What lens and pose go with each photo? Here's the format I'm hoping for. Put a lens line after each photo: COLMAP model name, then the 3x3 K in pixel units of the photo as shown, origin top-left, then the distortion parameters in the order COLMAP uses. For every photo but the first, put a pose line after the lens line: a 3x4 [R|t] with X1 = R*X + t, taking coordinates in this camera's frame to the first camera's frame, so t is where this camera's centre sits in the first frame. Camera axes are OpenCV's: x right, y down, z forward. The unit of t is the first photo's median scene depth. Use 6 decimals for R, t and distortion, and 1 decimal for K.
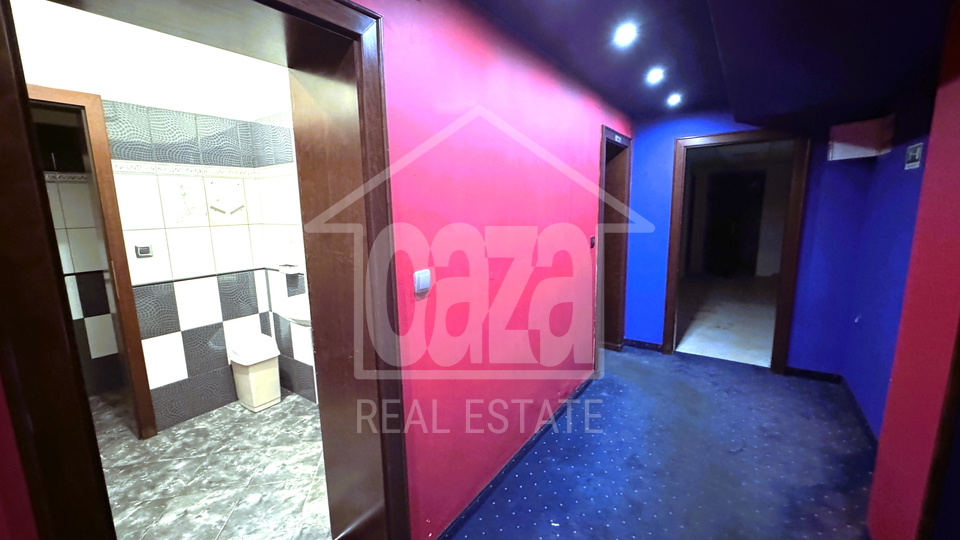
lens RADIAL K [[391.8, 0, 476.2], [0, 391.8, 272.5], [0, 0, 1]] dist [0.017944, -0.000485]
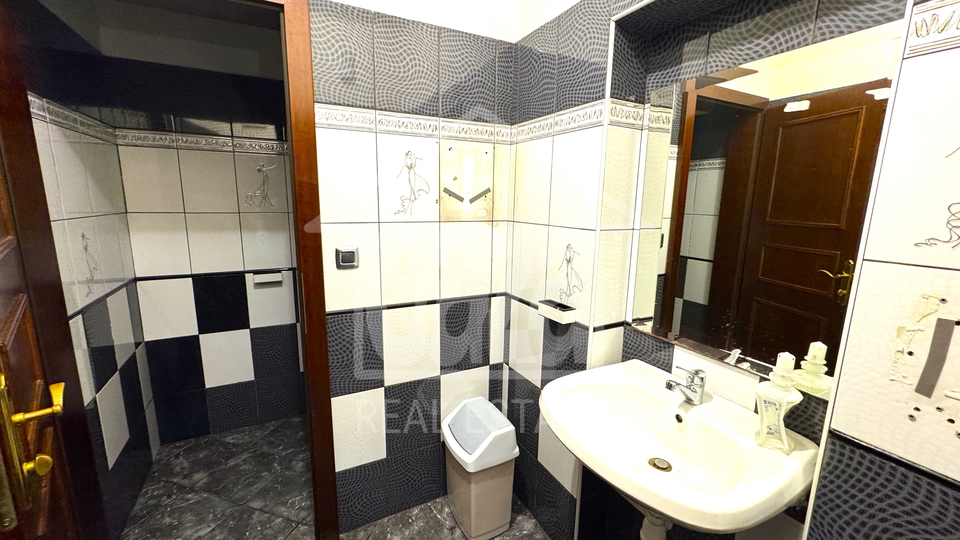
lens RADIAL K [[391.8, 0, 480.7], [0, 391.8, 269.3], [0, 0, 1]] dist [0.017944, -0.000485]
pose [[0.888326, 0.104878, -0.447077, -0.350657], [-0.106538, 0.994076, 0.021510, -0.065776], [0.446684, 0.028523, 0.894237, 0.506079]]
